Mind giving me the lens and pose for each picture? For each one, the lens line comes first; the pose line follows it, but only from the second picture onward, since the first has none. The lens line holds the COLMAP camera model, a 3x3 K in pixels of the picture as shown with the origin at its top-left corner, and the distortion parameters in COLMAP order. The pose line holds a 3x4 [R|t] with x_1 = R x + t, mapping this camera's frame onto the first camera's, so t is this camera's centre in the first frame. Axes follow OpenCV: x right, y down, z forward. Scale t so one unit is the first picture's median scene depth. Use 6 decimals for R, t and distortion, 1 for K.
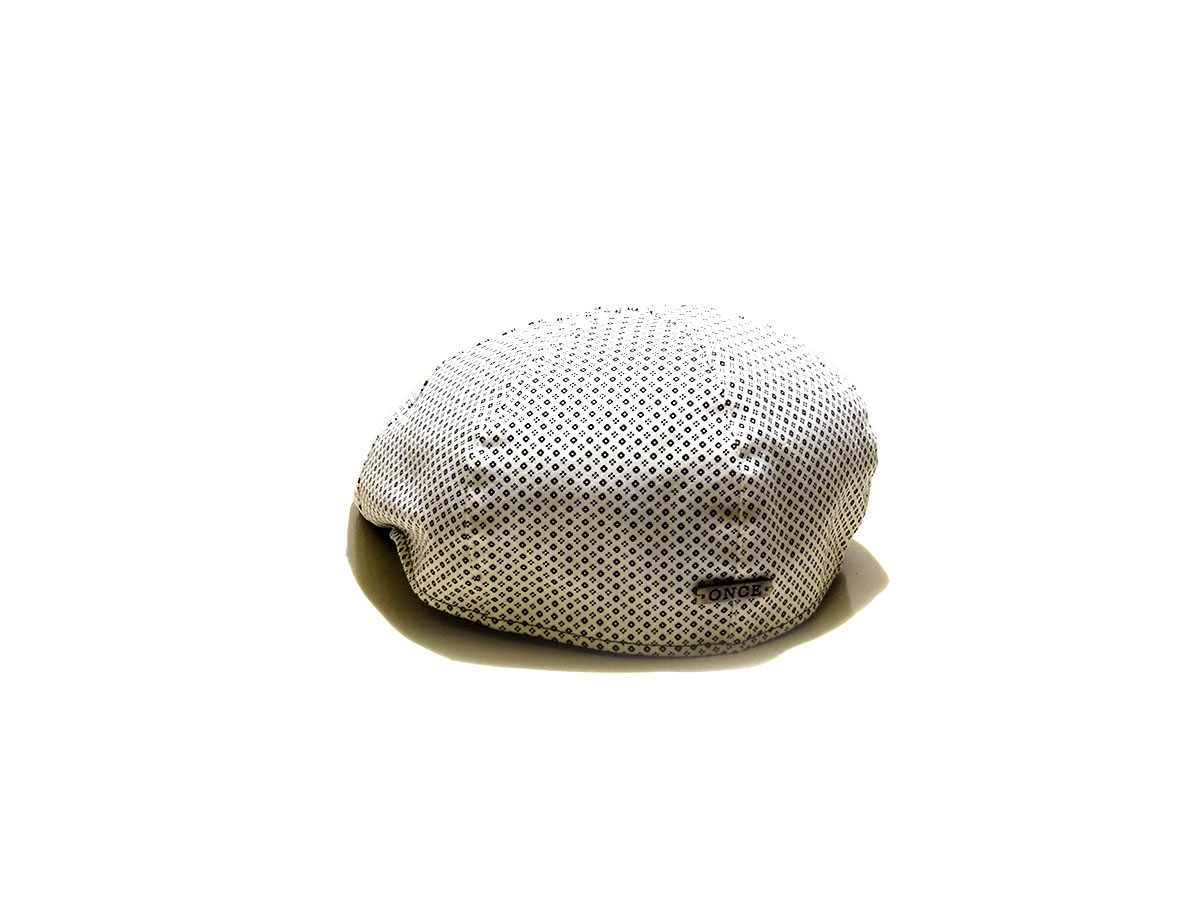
lens RADIAL K [[2247.0, 0, 598.3], [0, 2247.0, 452.2], [0, 0, 1]] dist [0.228197, 0.000000]
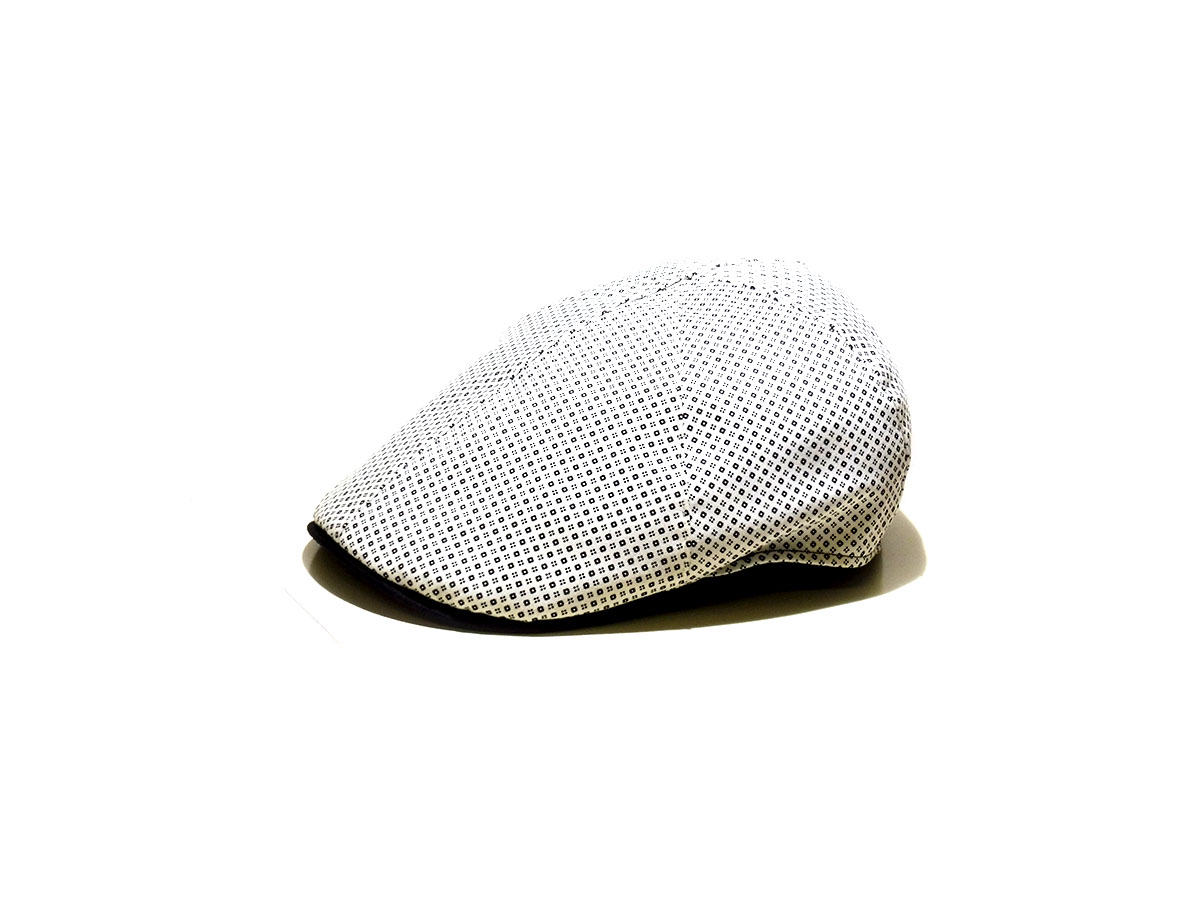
lens RADIAL K [[2247.0, 0, 602.8], [0, 2247.0, 447.9], [0, 0, 1]] dist [0.228197, 0.000000]
pose [[-0.101099, -0.324081, 0.940612, -1.073196], [0.302436, 0.890700, 0.339391, -0.388503], [-0.947793, 0.318787, 0.007965, 1.133624]]
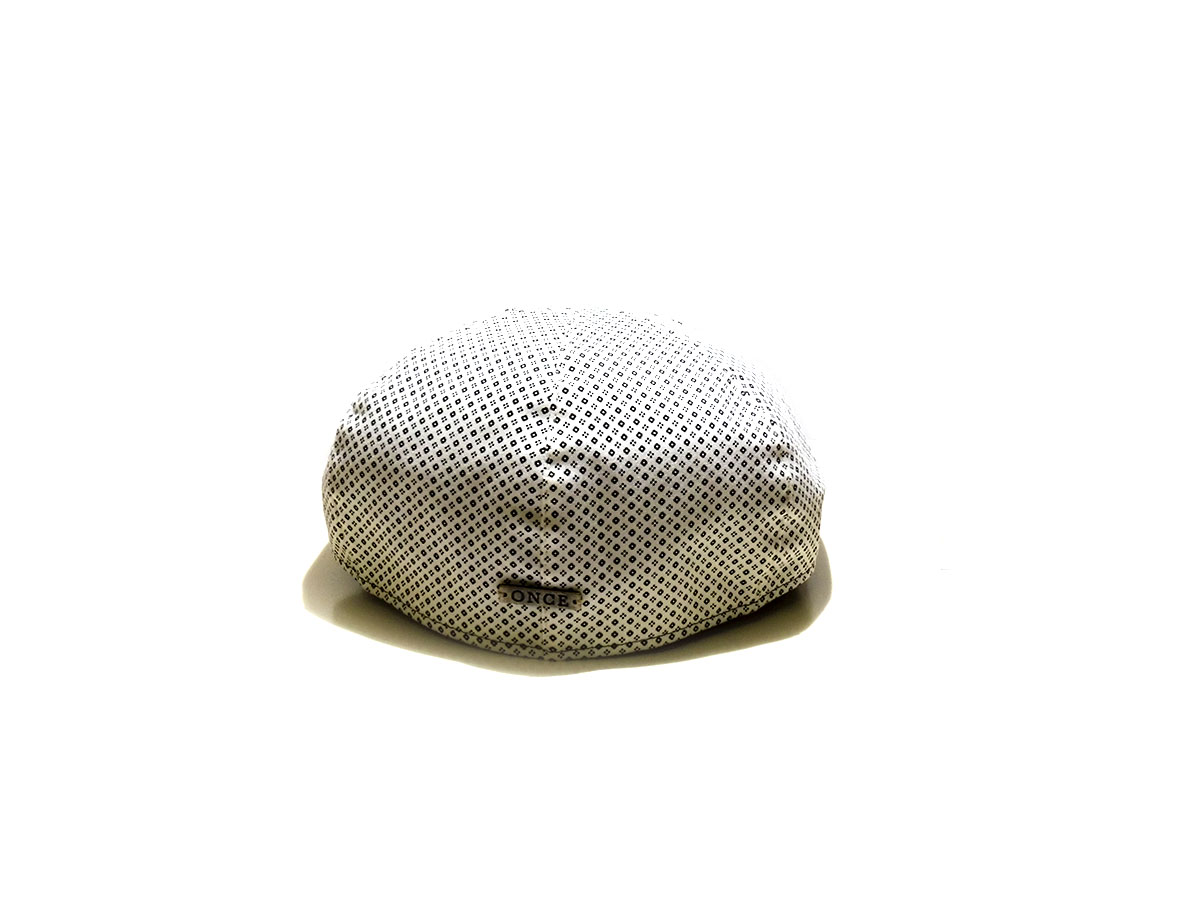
lens RADIAL K [[2247.0, 0, 599.8], [0, 2247.0, 451.5], [0, 0, 1]] dist [0.228197, 0.000000]
pose [[0.846386, 0.166889, -0.505746, 0.579390], [-0.170399, 0.984574, 0.039726, -0.045596], [0.504574, 0.052556, 0.861768, 0.157744]]
